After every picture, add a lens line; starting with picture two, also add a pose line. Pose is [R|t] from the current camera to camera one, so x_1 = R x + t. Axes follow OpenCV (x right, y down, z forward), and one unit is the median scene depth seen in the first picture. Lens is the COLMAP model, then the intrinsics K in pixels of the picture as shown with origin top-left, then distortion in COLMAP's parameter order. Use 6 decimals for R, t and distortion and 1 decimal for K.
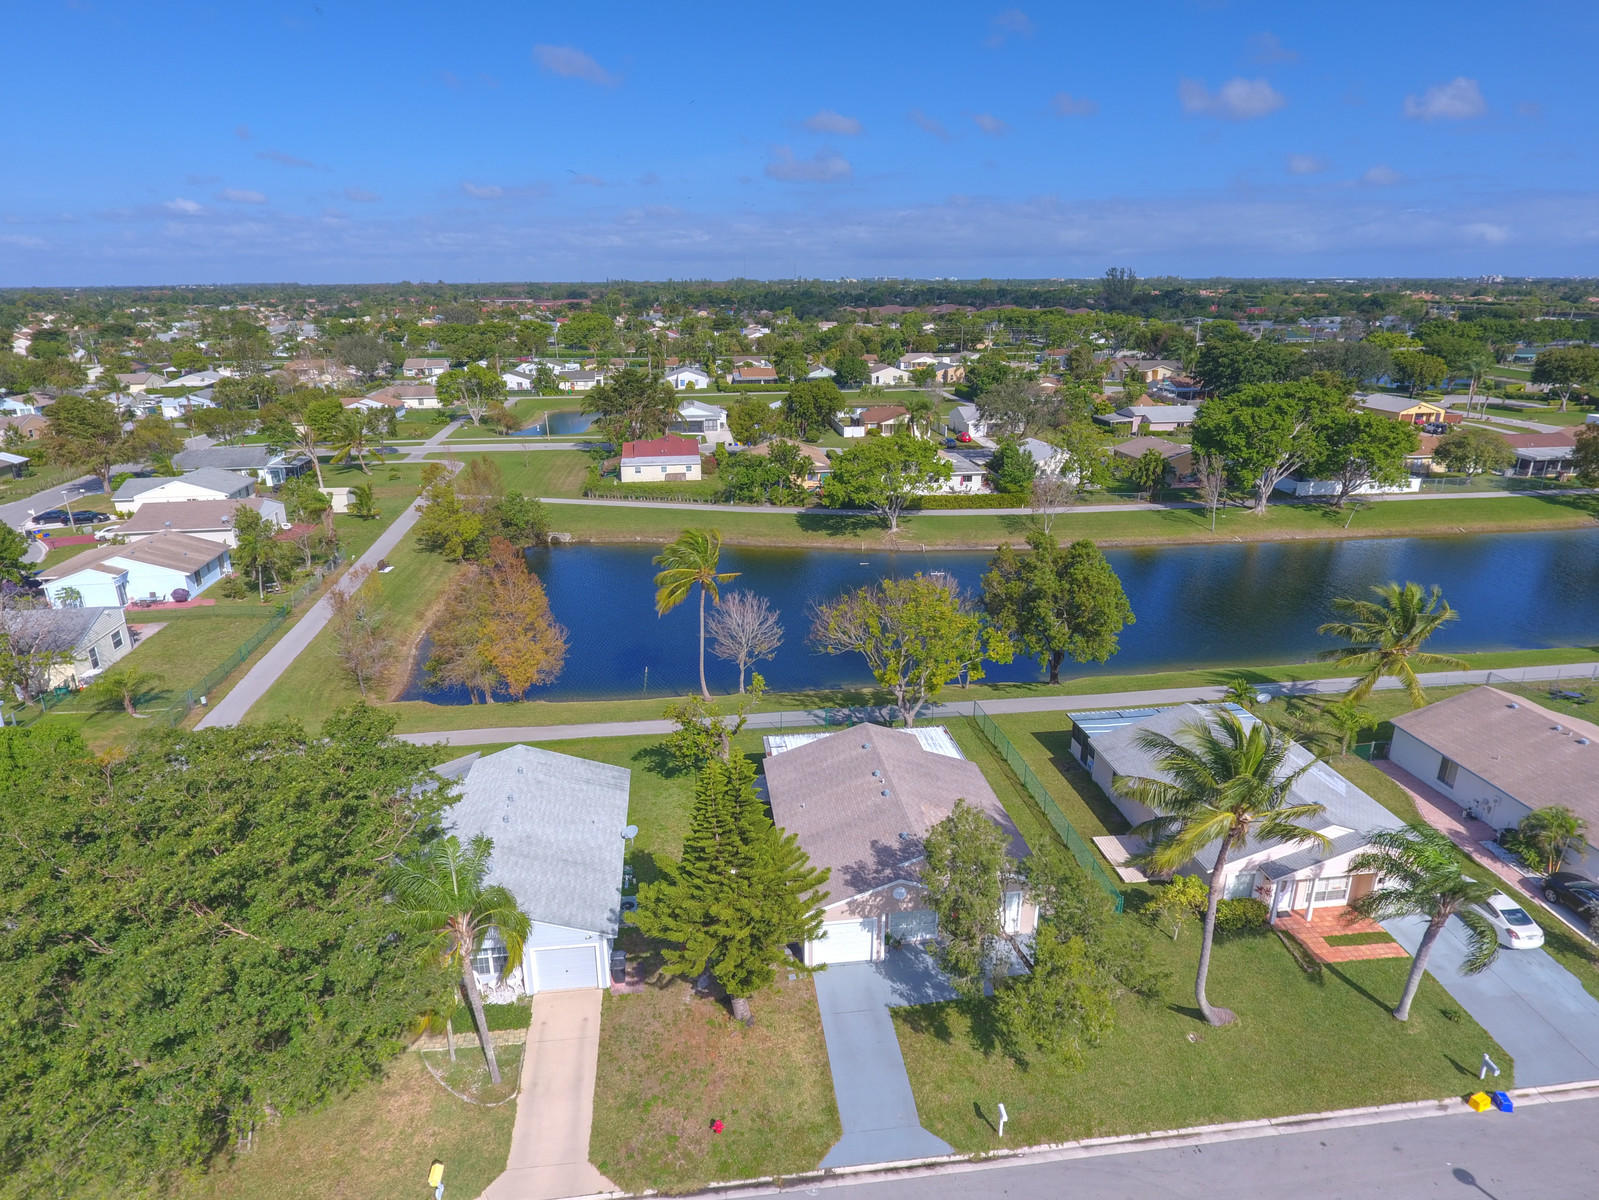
lens RADIAL K [[939.1, 0, 796.6], [0, 939.1, 598.9], [0, 0, 1]] dist [-0.007024, 0.001010]
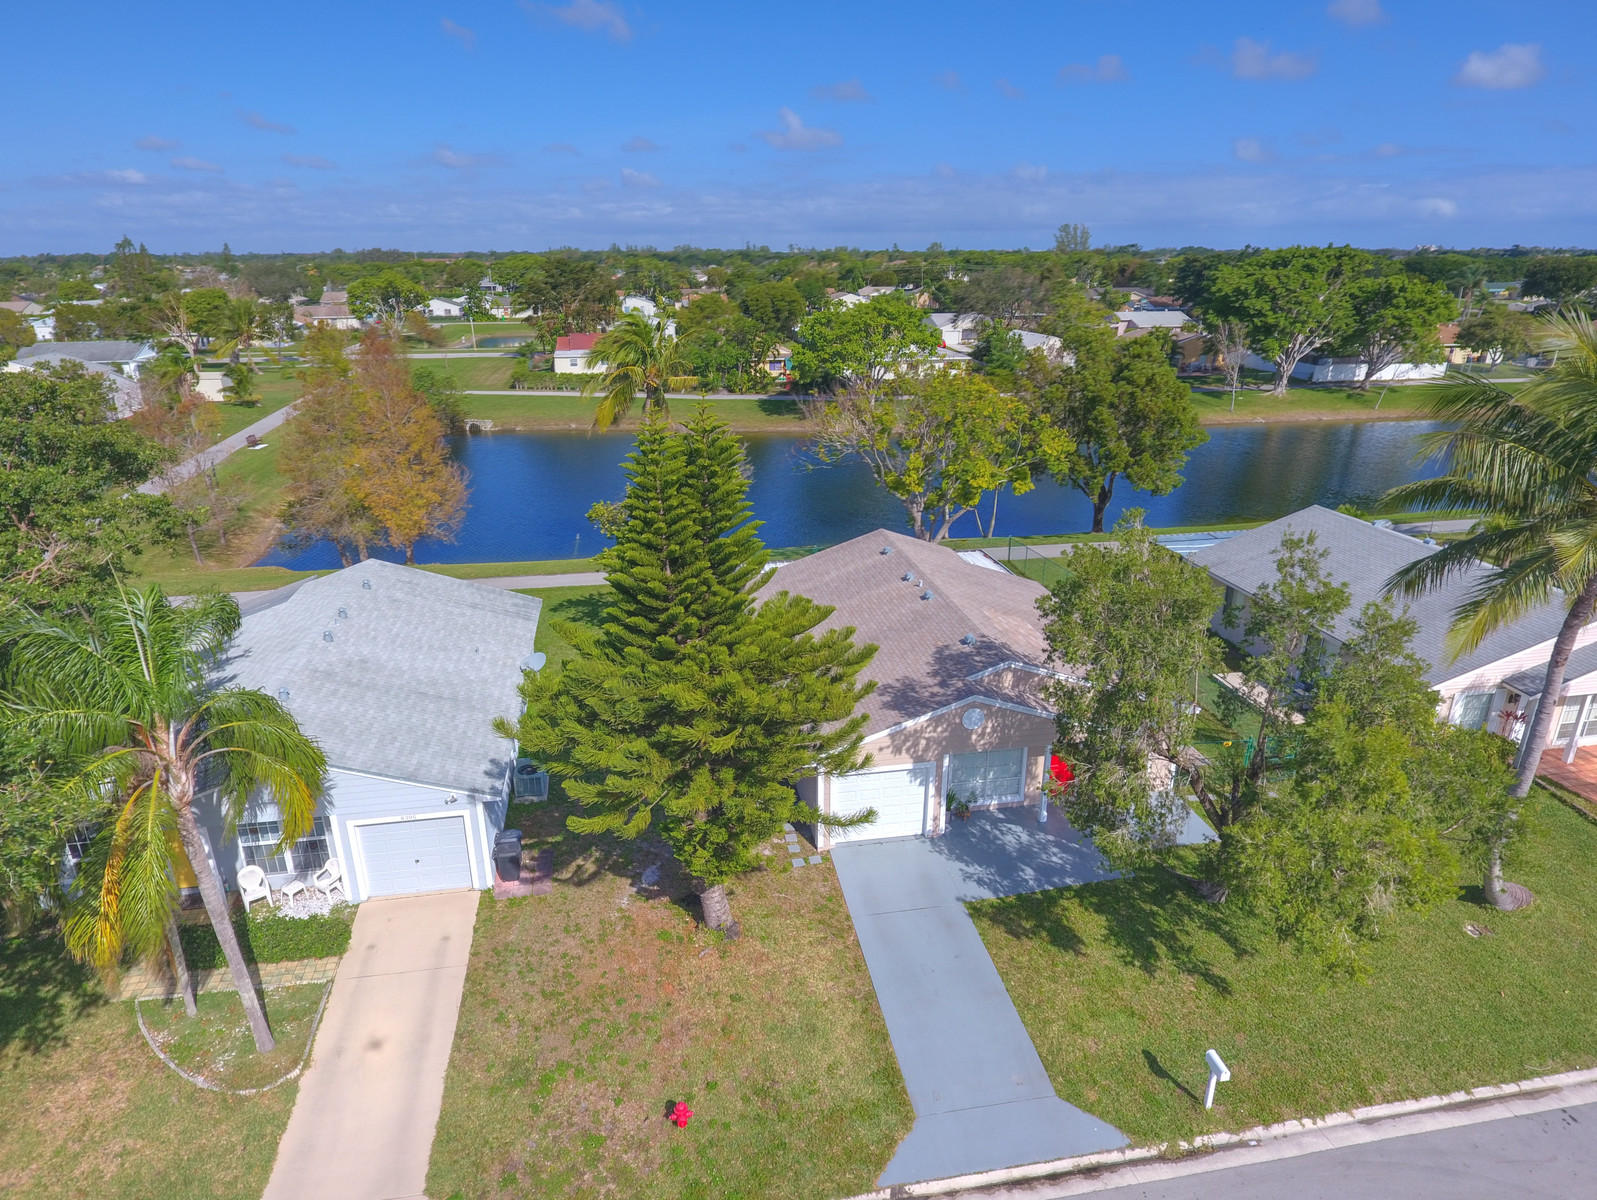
lens RADIAL K [[937.9, 0, 797.0], [0, 937.9, 599.8], [0, 0, 1]] dist [-0.007024, 0.001010]
pose [[0.998581, -0.016467, 0.050638, -0.026208], [0.015140, 0.999535, 0.026480, 0.170373], [-0.051051, -0.025675, 0.998366, 0.312687]]
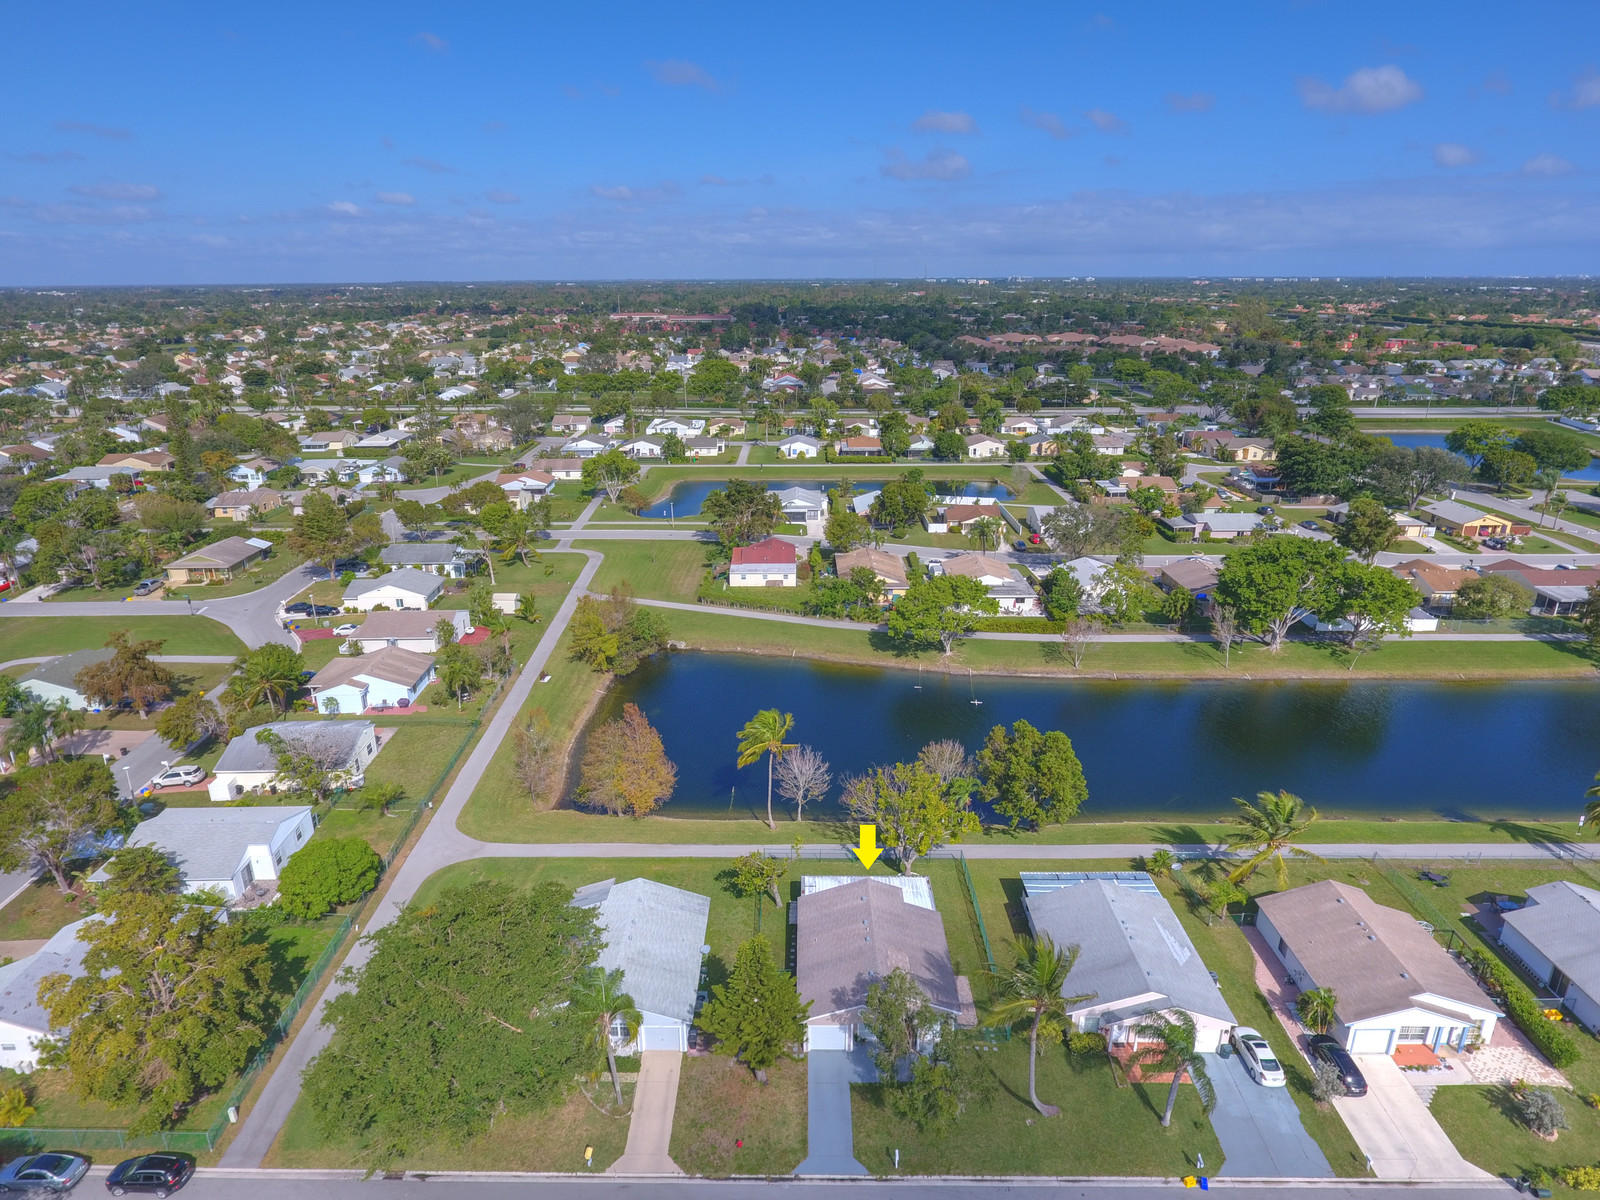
lens RADIAL K [[939.7, 0, 796.1], [0, 939.7, 603.1], [0, 0, 1]] dist [-0.007024, 0.001010]
pose [[0.991191, 0.043631, -0.125047, 0.132203], [-0.042702, 0.999037, 0.010099, -0.321876], [0.125367, -0.004670, 0.992099, -0.497115]]
